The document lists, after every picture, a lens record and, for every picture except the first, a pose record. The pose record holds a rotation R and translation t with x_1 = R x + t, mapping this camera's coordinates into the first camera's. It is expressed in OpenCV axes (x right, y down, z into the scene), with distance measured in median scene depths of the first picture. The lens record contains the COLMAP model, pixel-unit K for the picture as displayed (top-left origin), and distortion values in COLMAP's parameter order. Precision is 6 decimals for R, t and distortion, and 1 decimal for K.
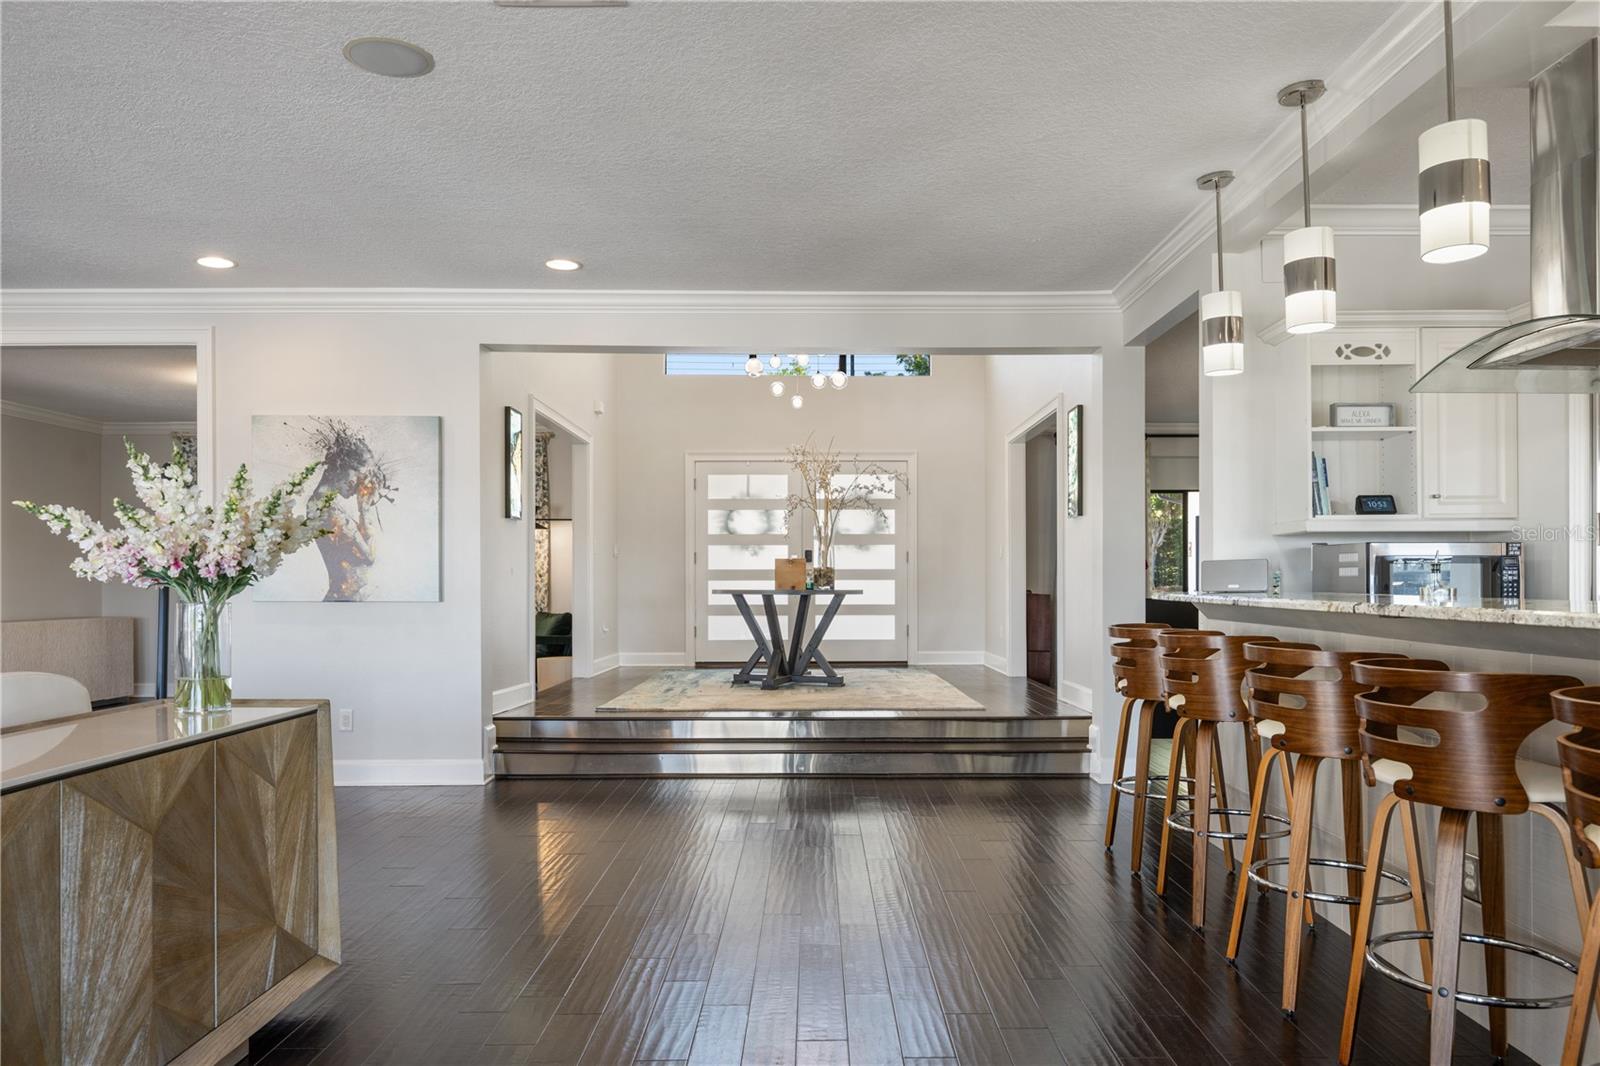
lens RADIAL K [[1056.9, 0, 804.2], [0, 1056.9, 590.4], [0, 0, 1]] dist [0.021272, -0.003482]
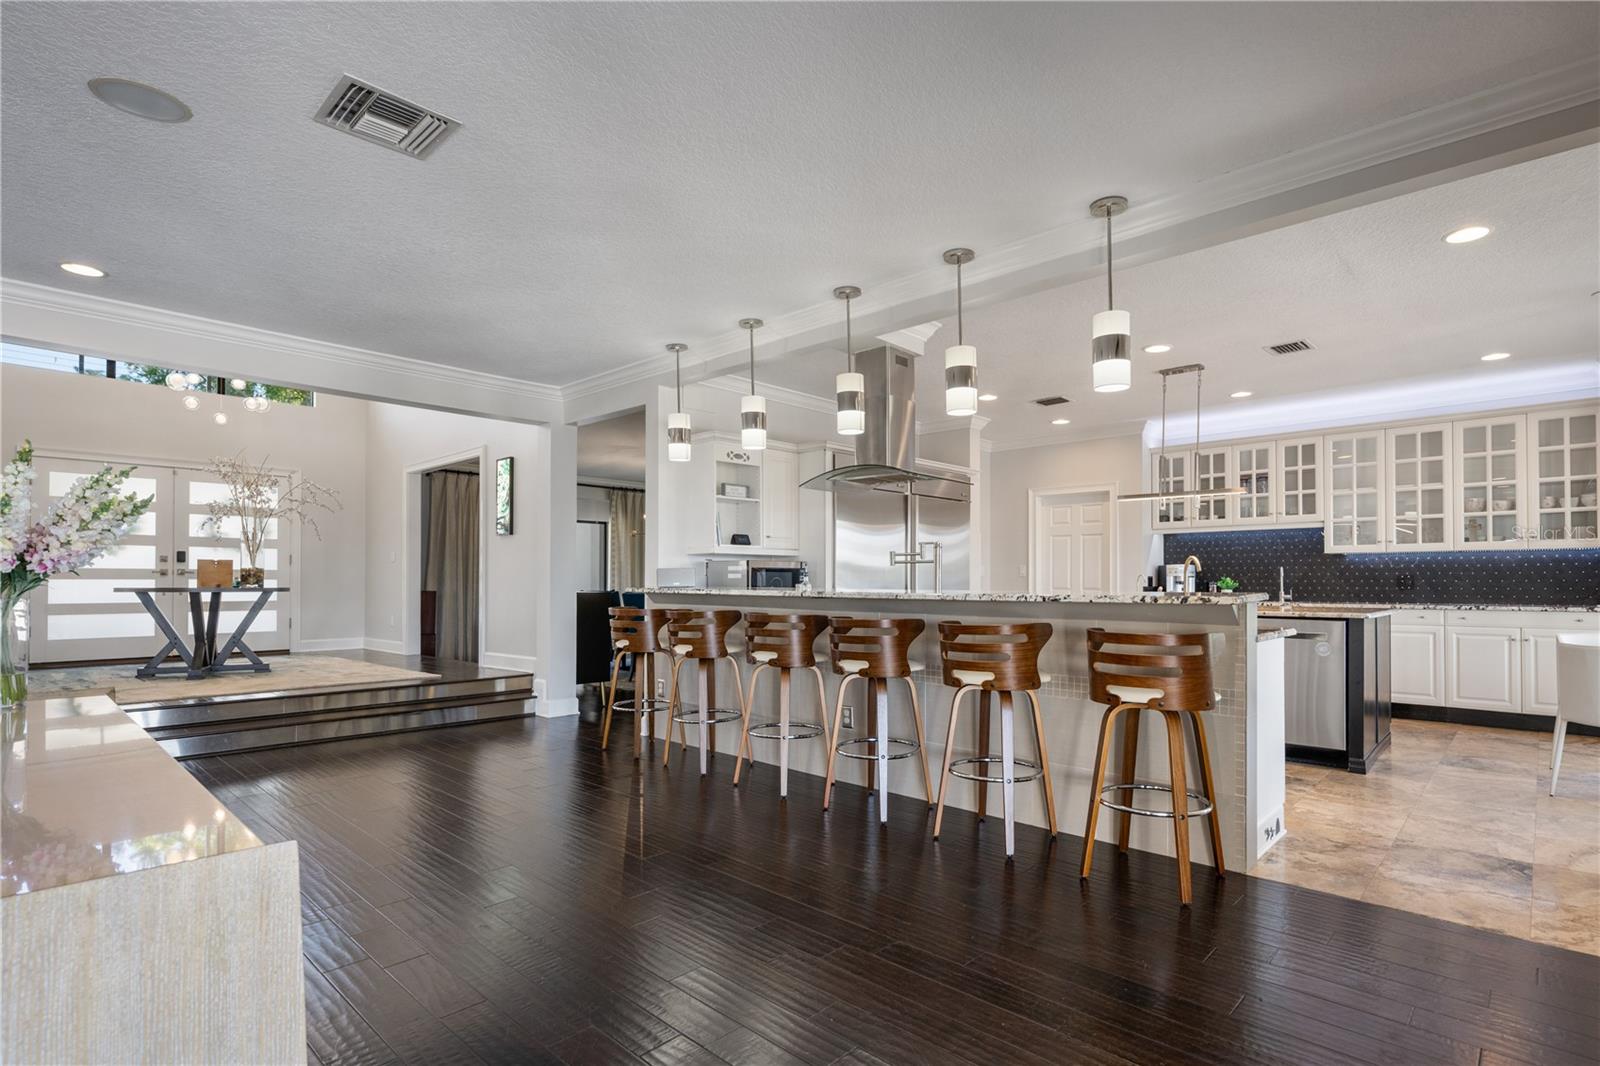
lens RADIAL K [[796.6, 0, 781.2], [0, 796.6, 568.1], [0, 0, 1]] dist [0.006245, 0.000540]
pose [[0.697117, 0.012943, 0.716841, -0.274462], [0.004440, 0.999740, -0.022368, 0.000246], [-0.716944, 0.018776, 0.696878, -0.009537]]
